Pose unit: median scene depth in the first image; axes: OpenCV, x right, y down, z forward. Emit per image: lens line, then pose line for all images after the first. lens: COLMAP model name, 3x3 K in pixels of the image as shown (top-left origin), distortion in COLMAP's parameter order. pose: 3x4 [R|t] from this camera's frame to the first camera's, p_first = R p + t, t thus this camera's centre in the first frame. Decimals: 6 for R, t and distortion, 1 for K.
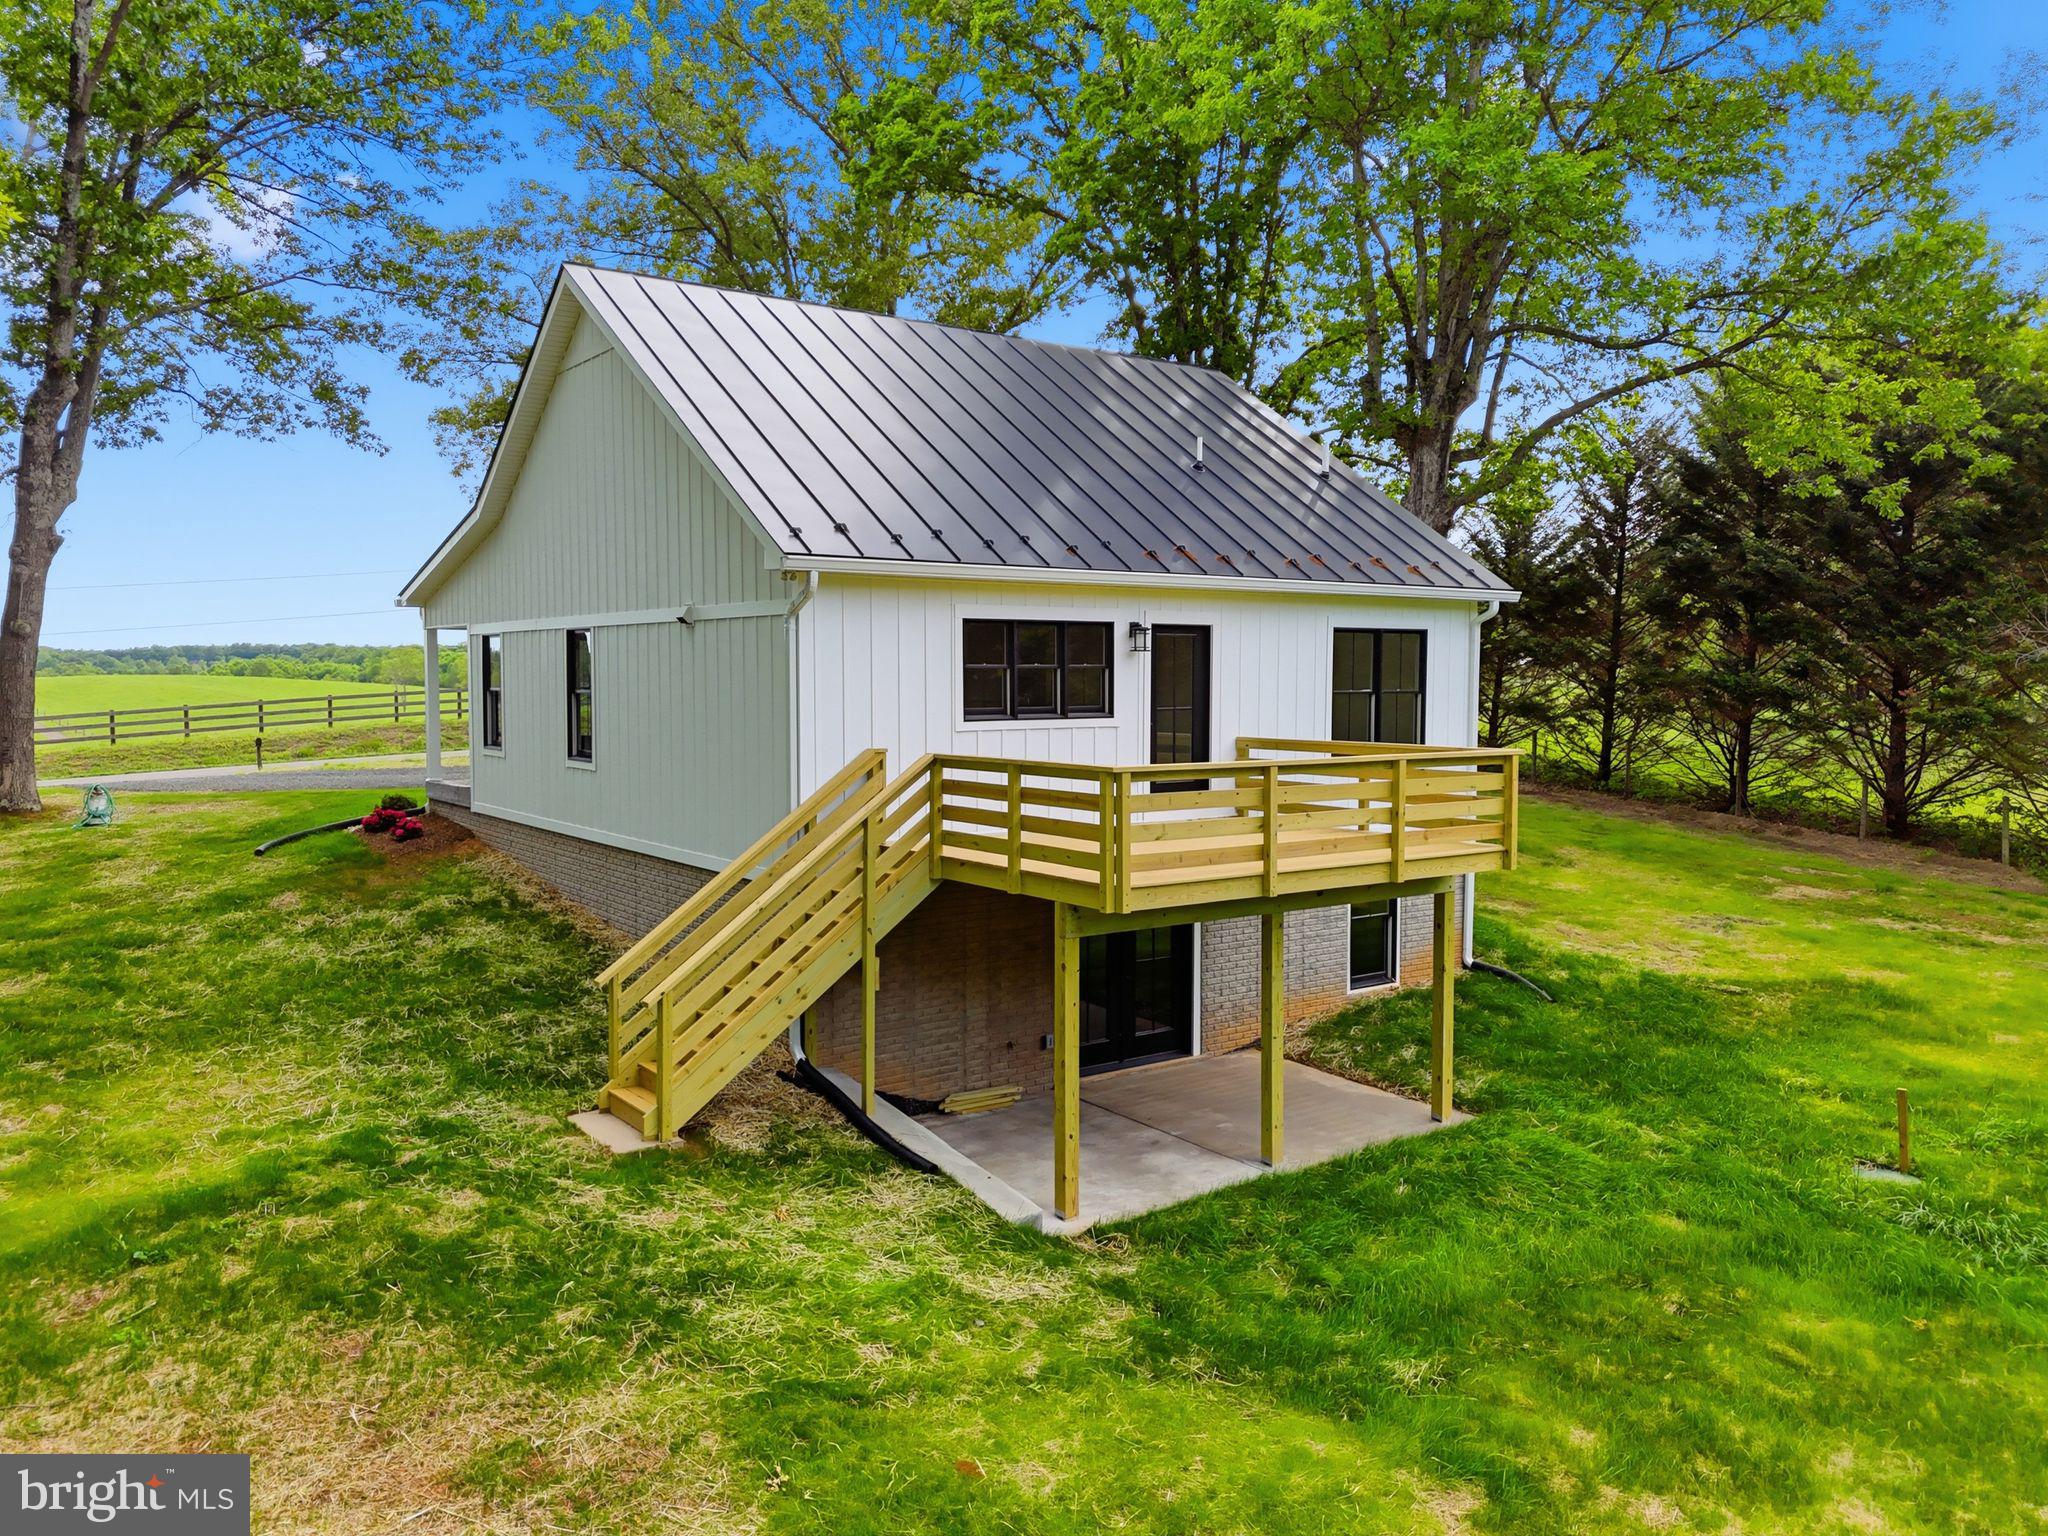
lens RADIAL K [[1509.9, 0, 1024.0], [0, 1509.9, 768.0], [0, 0, 1]] dist [0.075454, -0.079844]
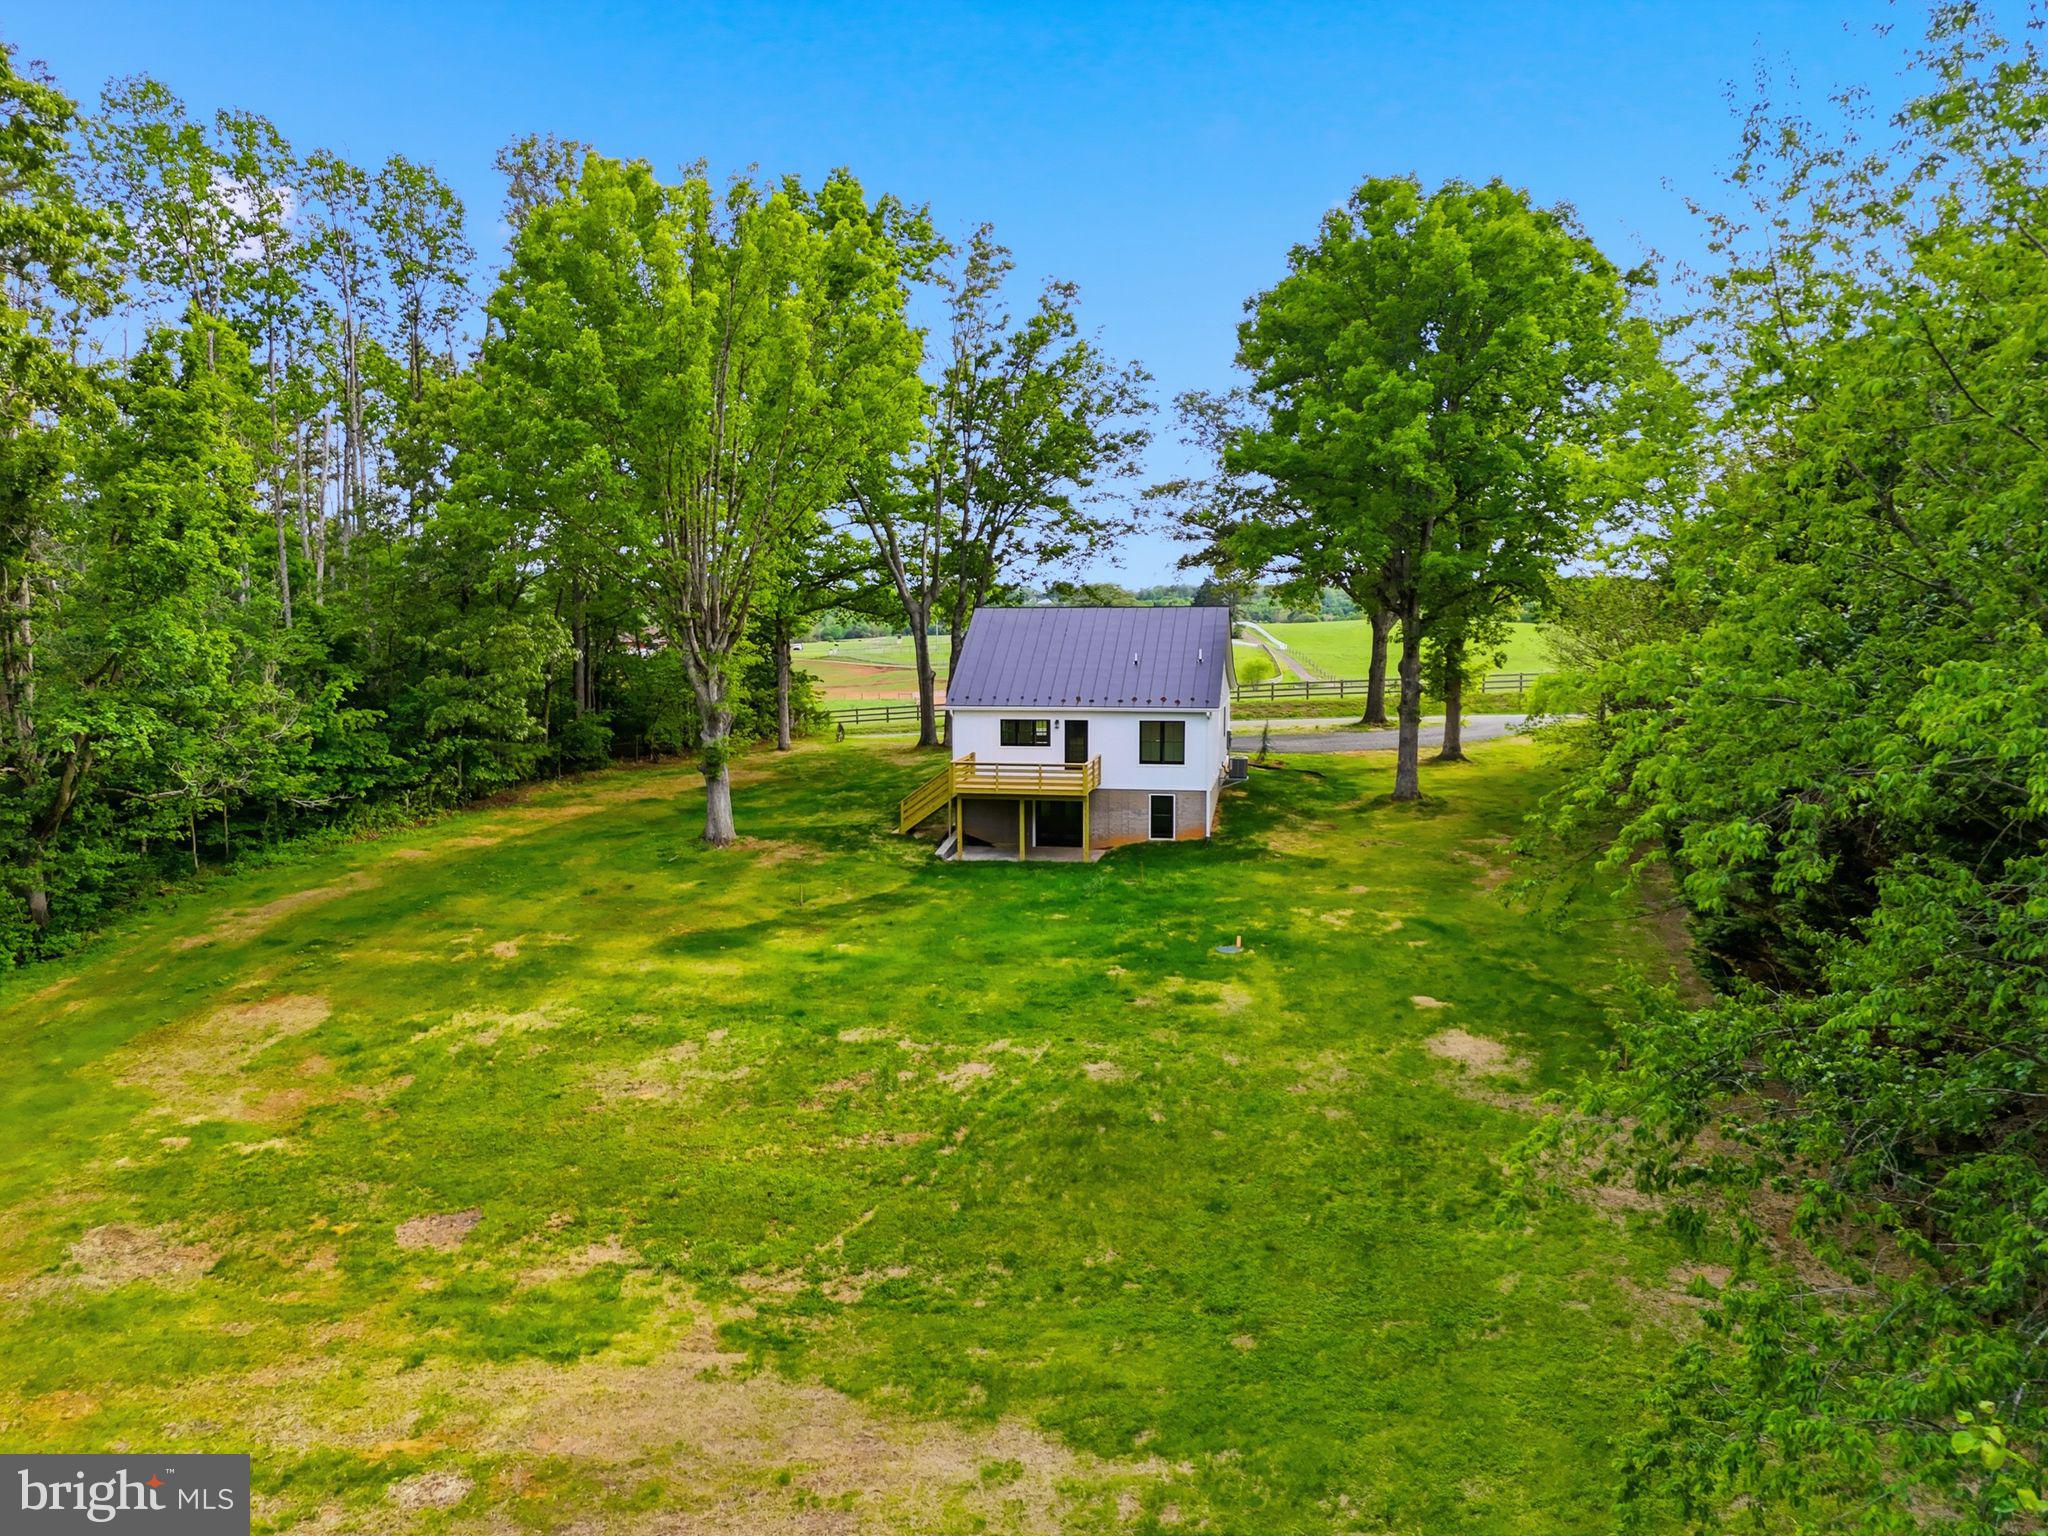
lens RADIAL K [[1509.9, 0, 1024.0], [0, 1509.9, 768.0], [0, 0, 1]] dist [0.075454, -0.079844]
pose [[0.681444, 0.077587, -0.727746, 3.033589], [-0.041927, 0.996870, 0.067019, -0.255108], [0.730669, -0.015157, 0.682564, -1.709616]]
